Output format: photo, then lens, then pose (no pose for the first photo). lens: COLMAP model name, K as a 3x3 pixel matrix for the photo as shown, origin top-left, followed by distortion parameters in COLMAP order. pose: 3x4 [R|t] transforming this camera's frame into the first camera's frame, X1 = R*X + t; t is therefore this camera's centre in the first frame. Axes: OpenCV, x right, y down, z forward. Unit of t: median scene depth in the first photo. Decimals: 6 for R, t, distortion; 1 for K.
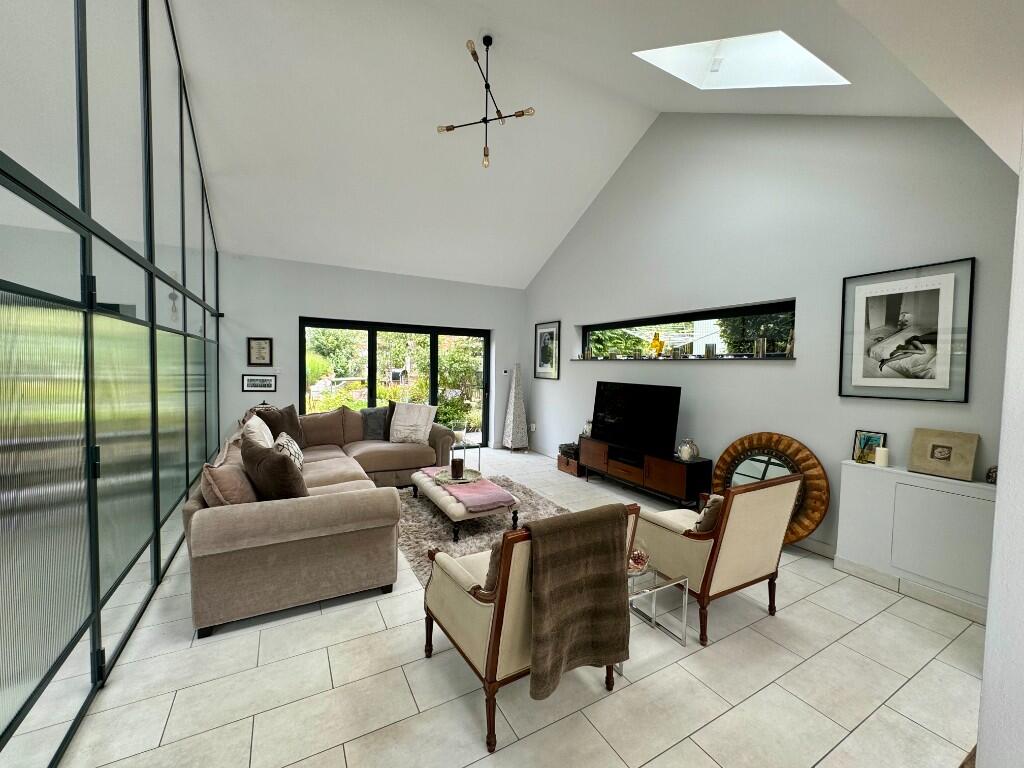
lens RADIAL K [[408.7, 0, 512.0], [0, 408.7, 384.0], [0, 0, 1]] dist [-0.000113, -0.000365]
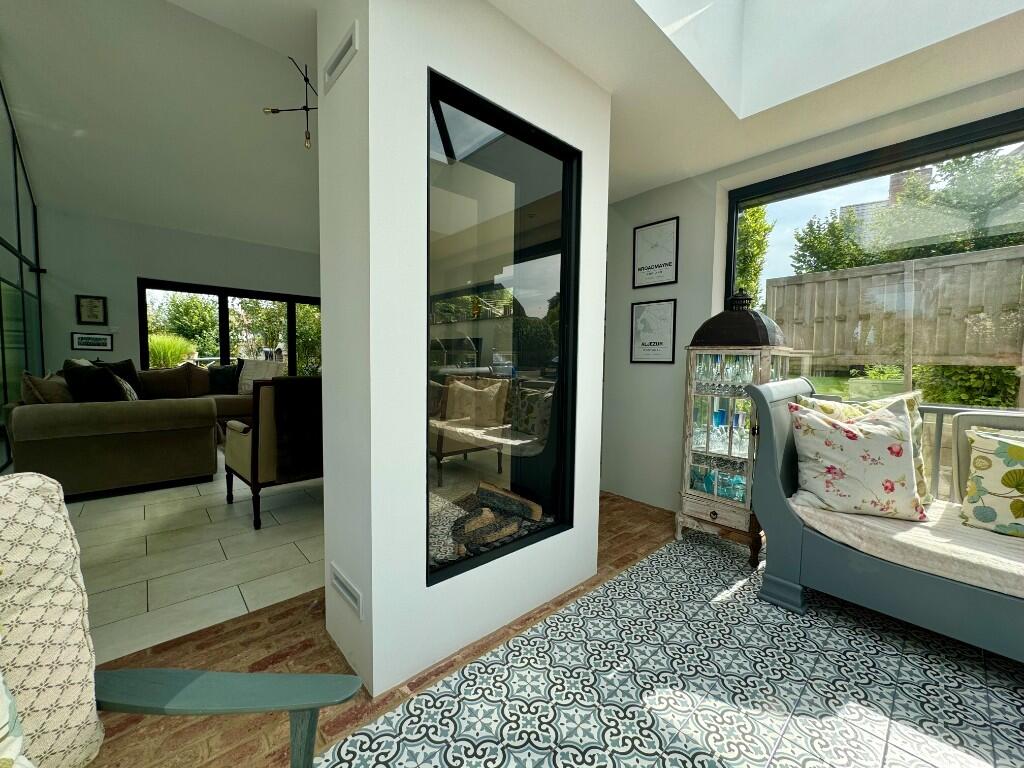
lens RADIAL K [[408.7, 0, 512.0], [0, 408.7, 384.0], [0, 0, 1]] dist [-0.000113, -0.000365]
pose [[0.974920, -0.019577, 0.221691, 0.165488], [0.014835, 0.999625, 0.023035, 0.095683], [-0.222059, -0.019169, 0.974845, -0.213490]]
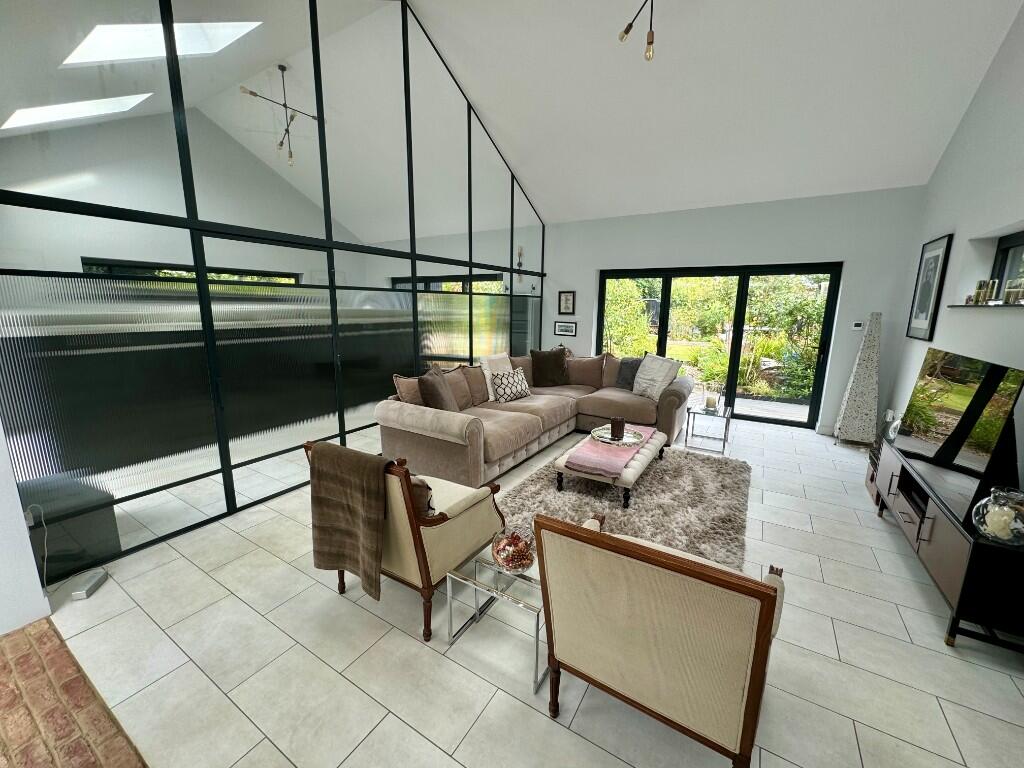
lens RADIAL K [[408.7, 0, 512.0], [0, 408.7, 384.0], [0, 0, 1]] dist [-0.000113, -0.000365]
pose [[0.487076, 0.150951, -0.860215, 0.400418], [-0.039656, 0.987757, 0.150878, -0.017585], [0.872459, -0.039377, 0.487099, 0.253331]]
